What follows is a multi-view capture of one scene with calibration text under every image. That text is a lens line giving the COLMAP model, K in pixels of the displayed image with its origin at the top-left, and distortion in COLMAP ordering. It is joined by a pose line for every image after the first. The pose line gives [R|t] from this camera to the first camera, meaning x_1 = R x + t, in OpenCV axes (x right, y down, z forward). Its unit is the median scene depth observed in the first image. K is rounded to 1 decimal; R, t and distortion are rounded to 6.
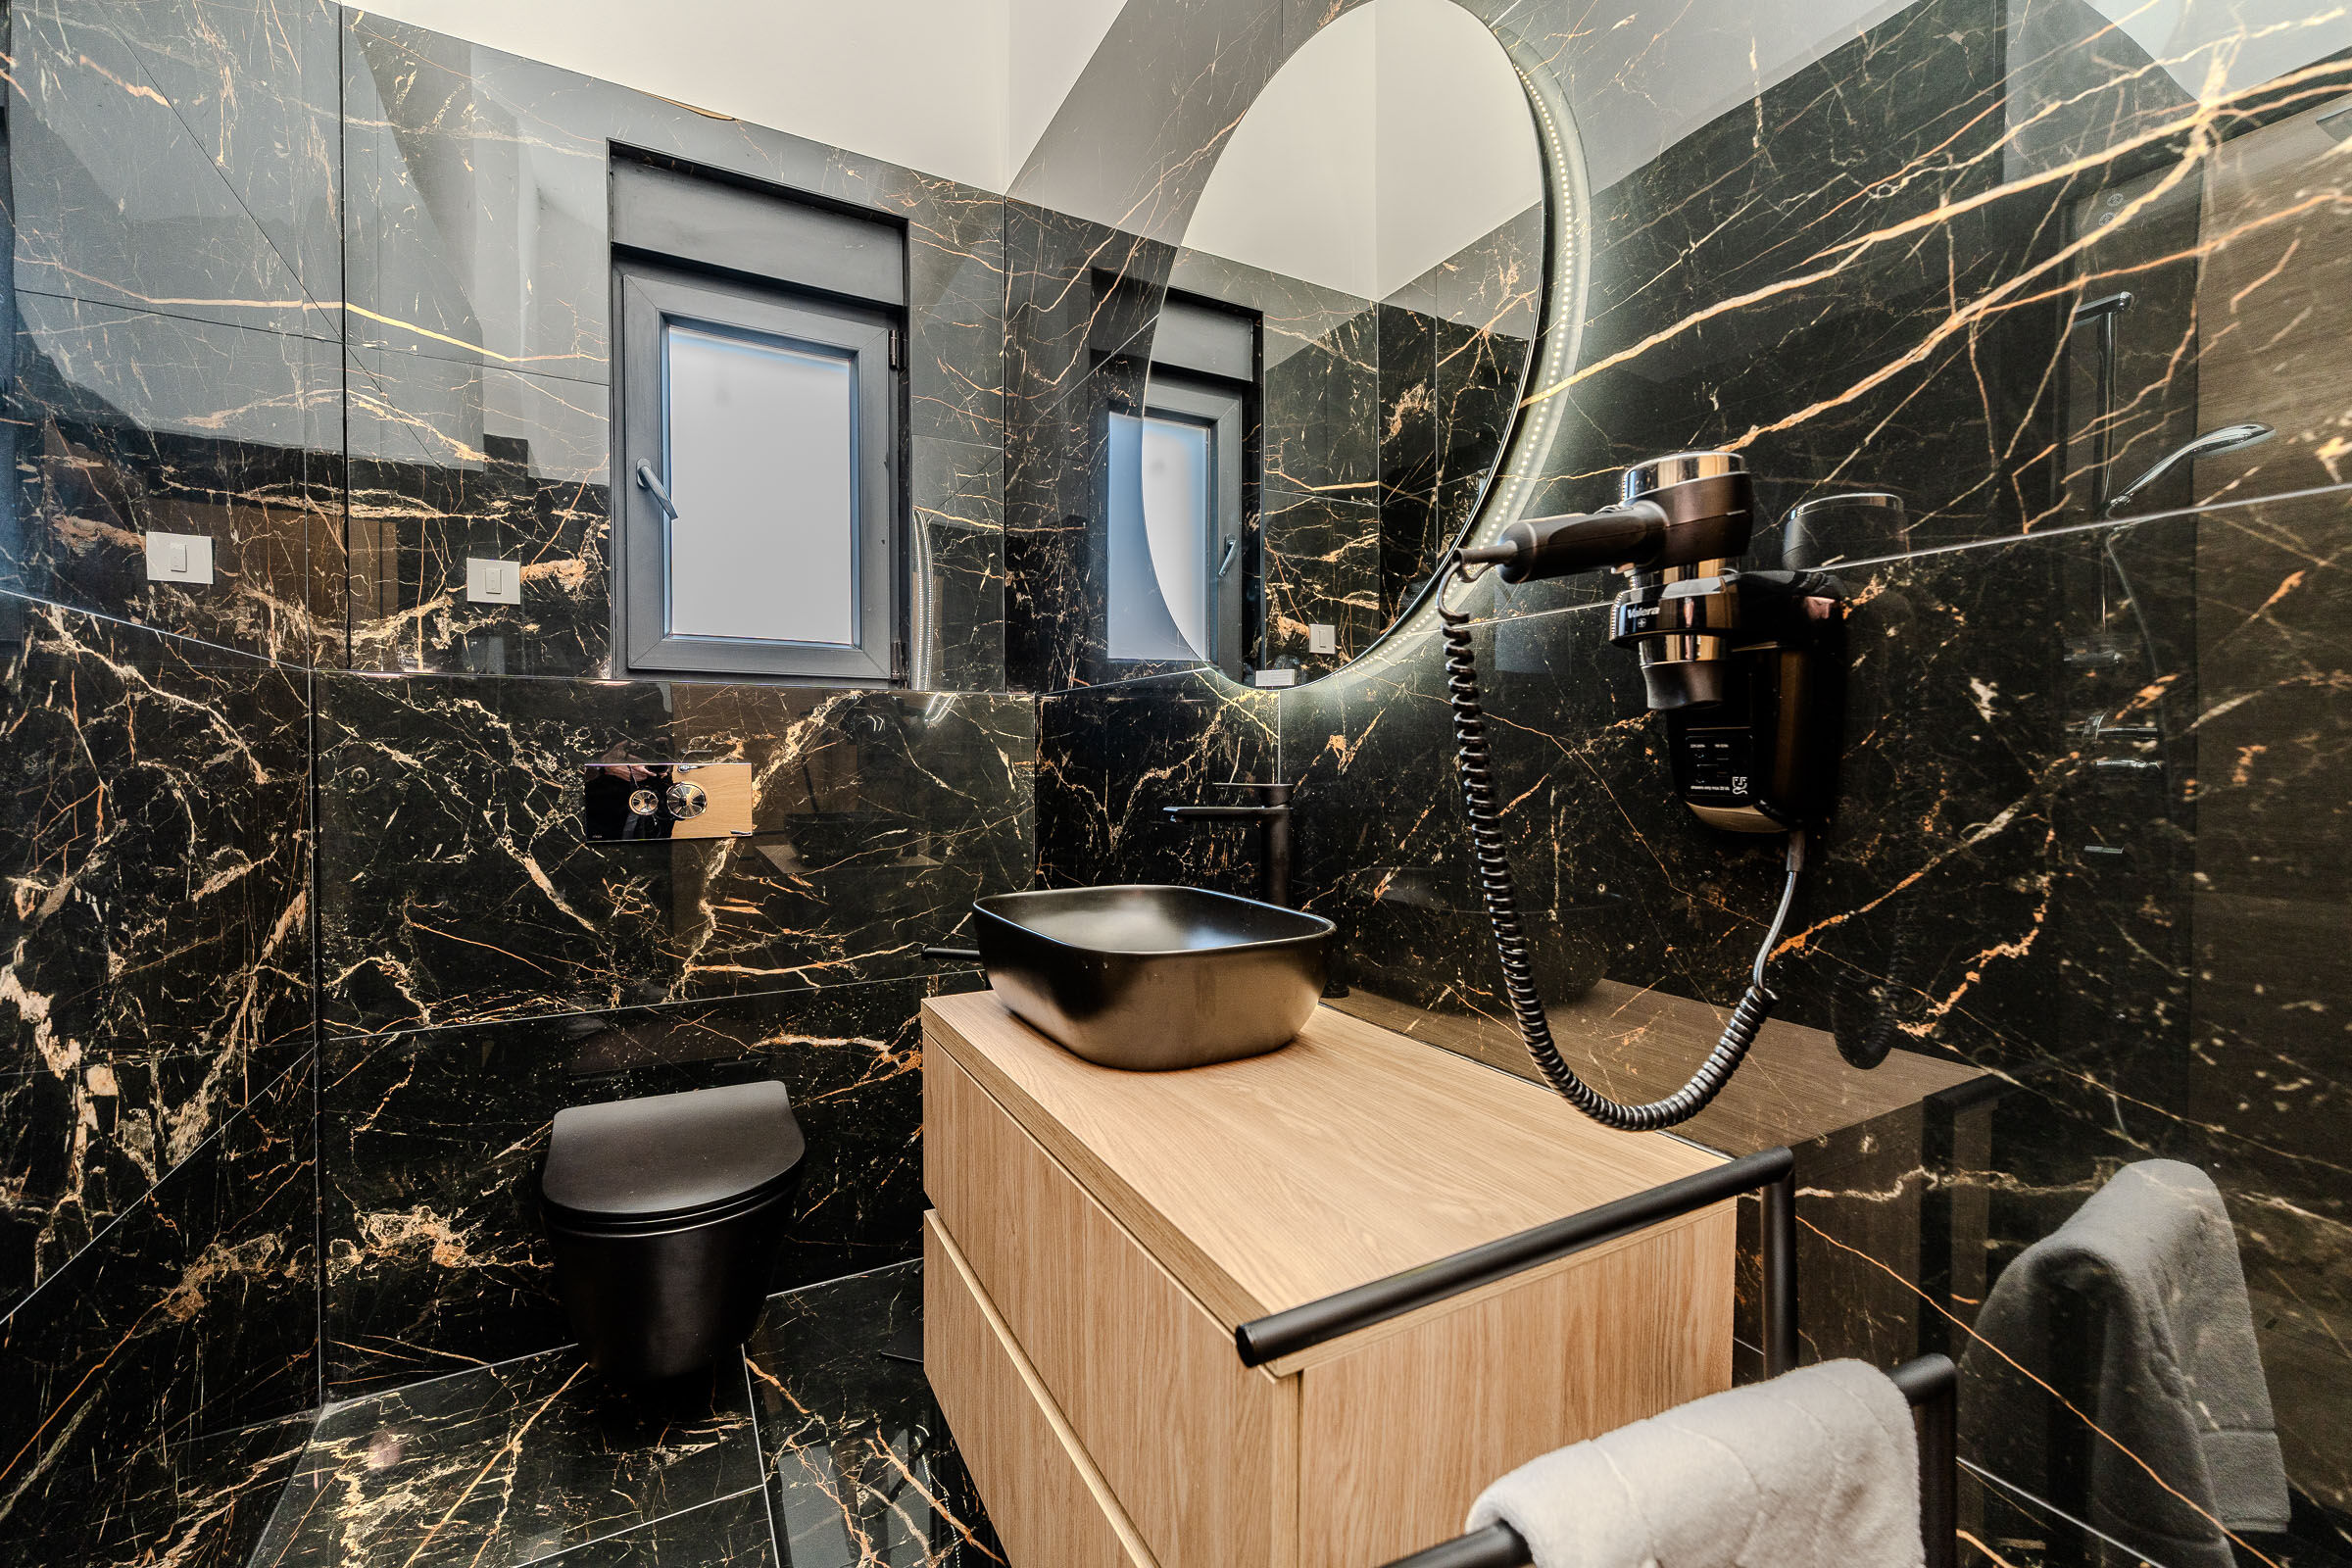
lens RADIAL K [[936.4, 0, 1169.5], [0, 936.4, 778.7], [0, 0, 1]] dist [-0.002812, 0.000425]
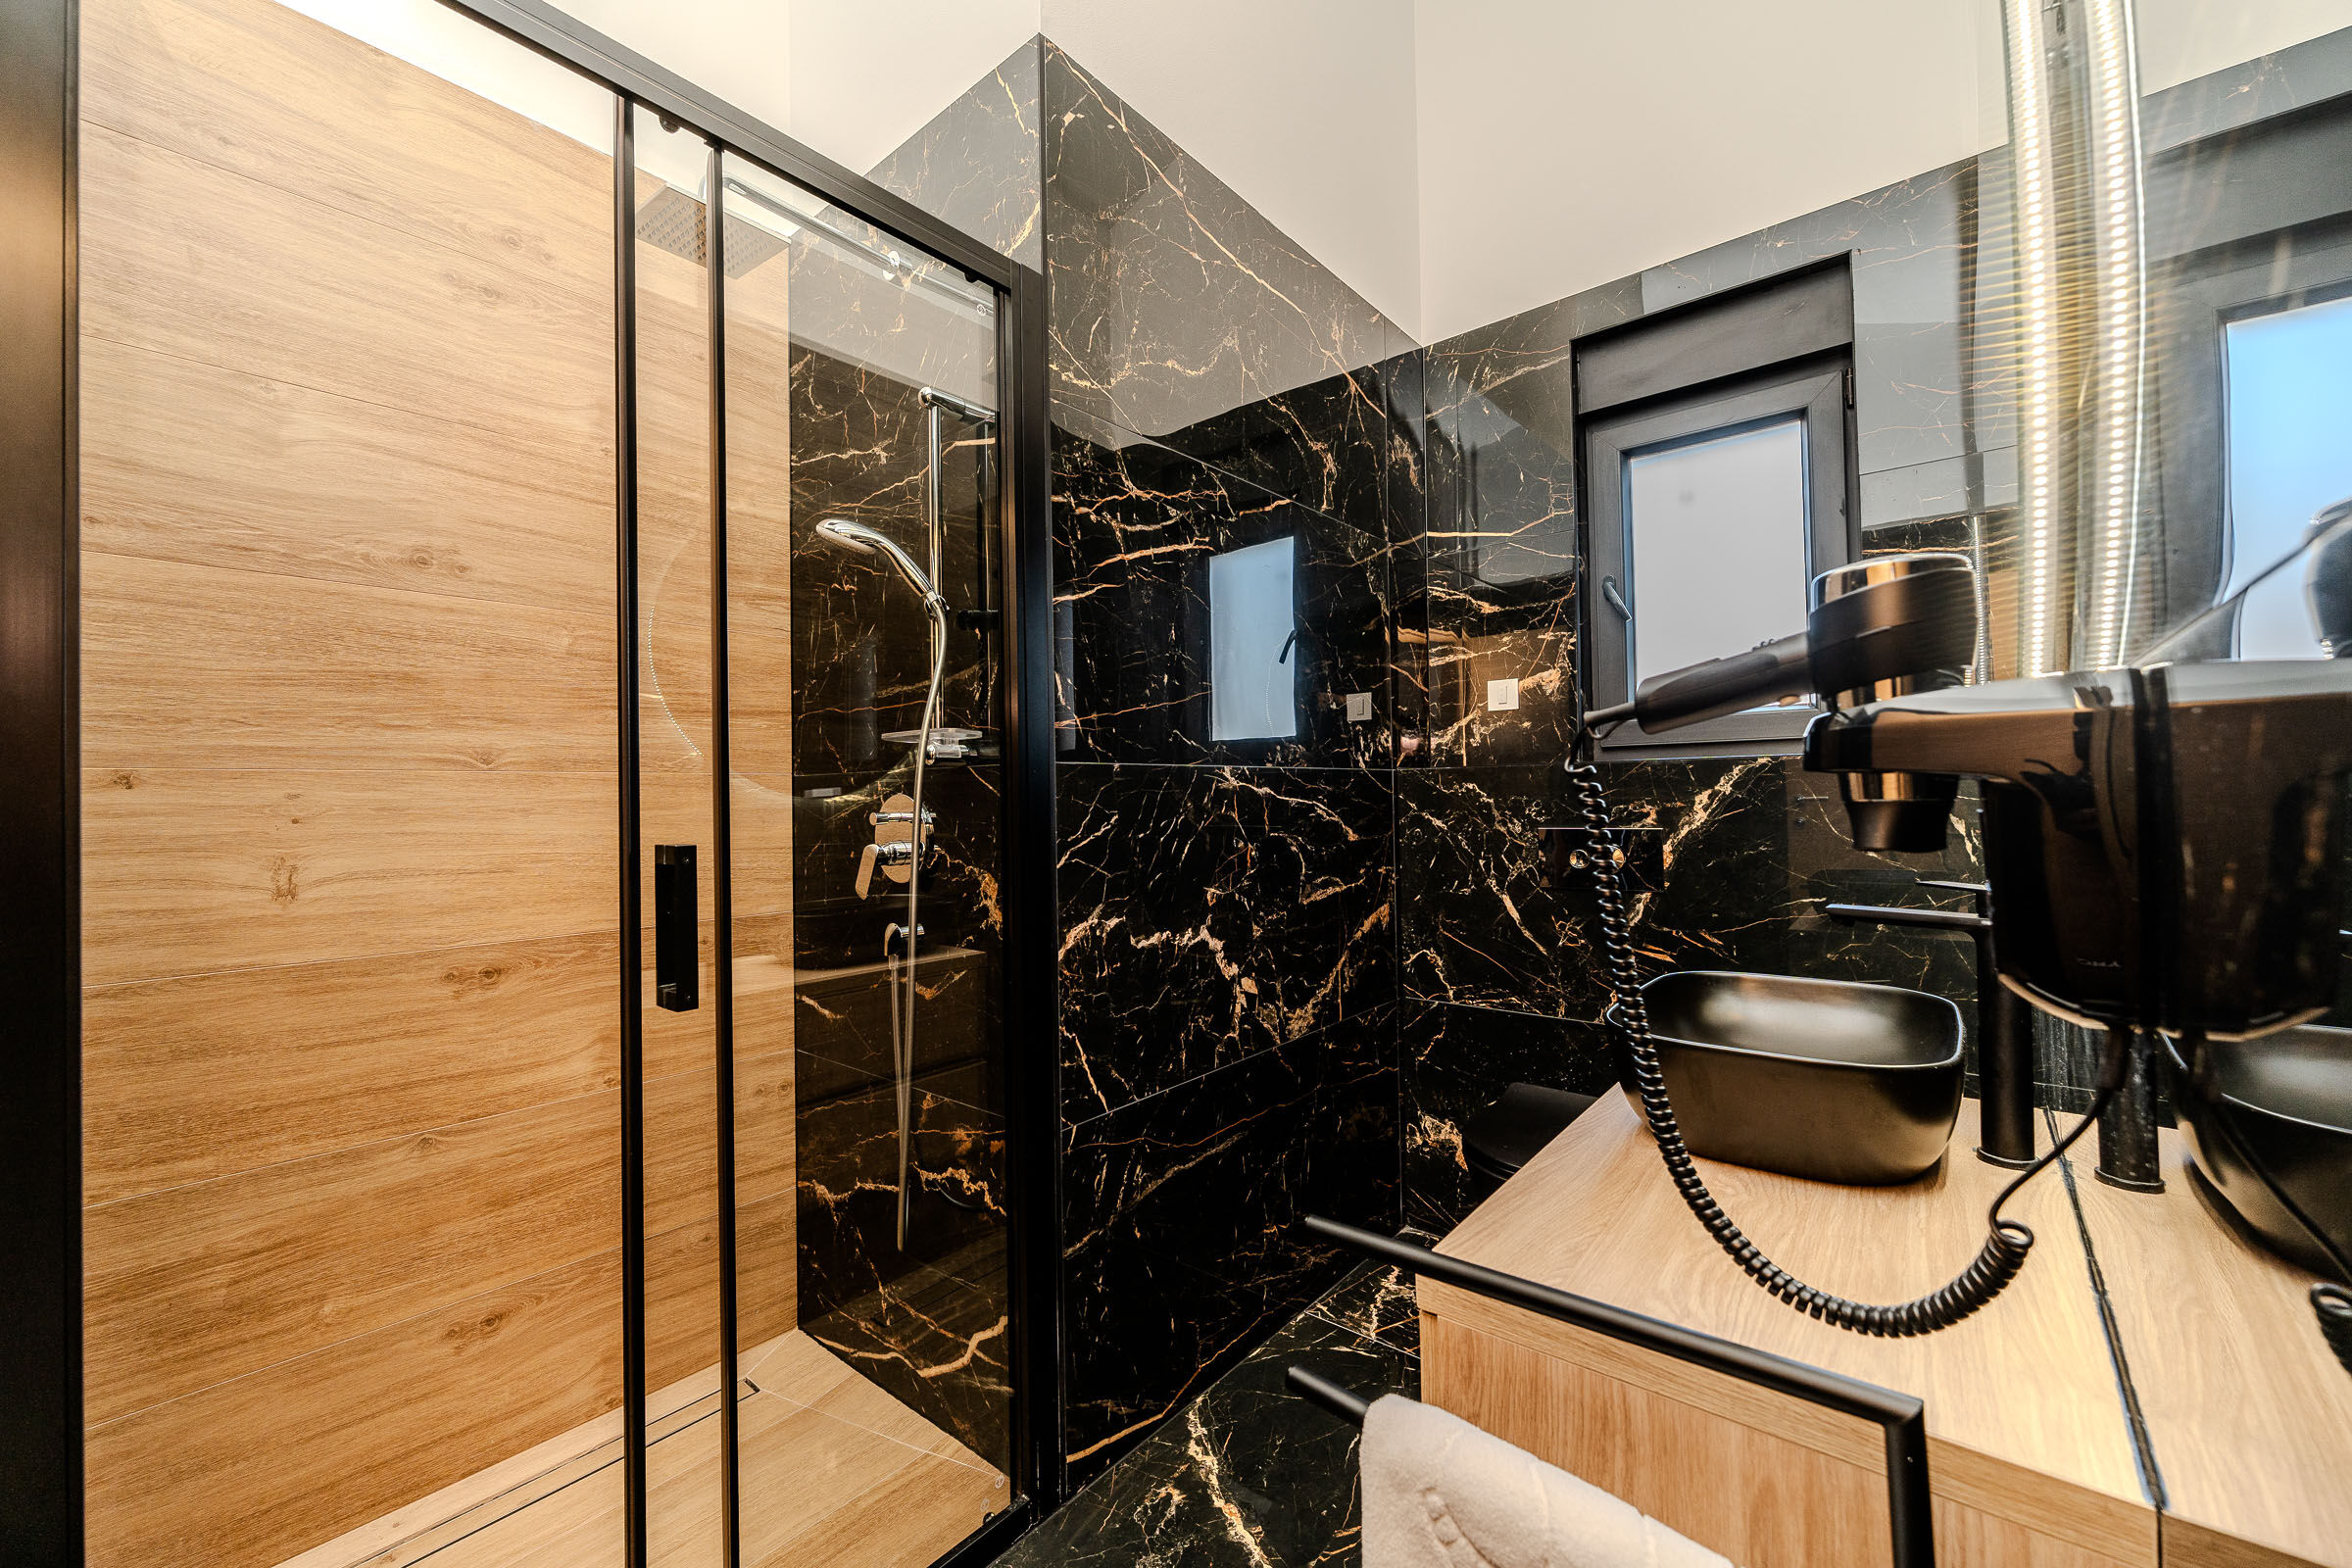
lens RADIAL K [[936.4, 0, 1181.3], [0, 936.4, 787.2], [0, 0, 1]] dist [-0.002812, 0.000425]
pose [[0.370386, -0.019401, -0.928675, 0.455790], [-0.002198, 0.999761, -0.021763, -0.046619], [0.928875, 0.010102, 0.370255, 0.036444]]
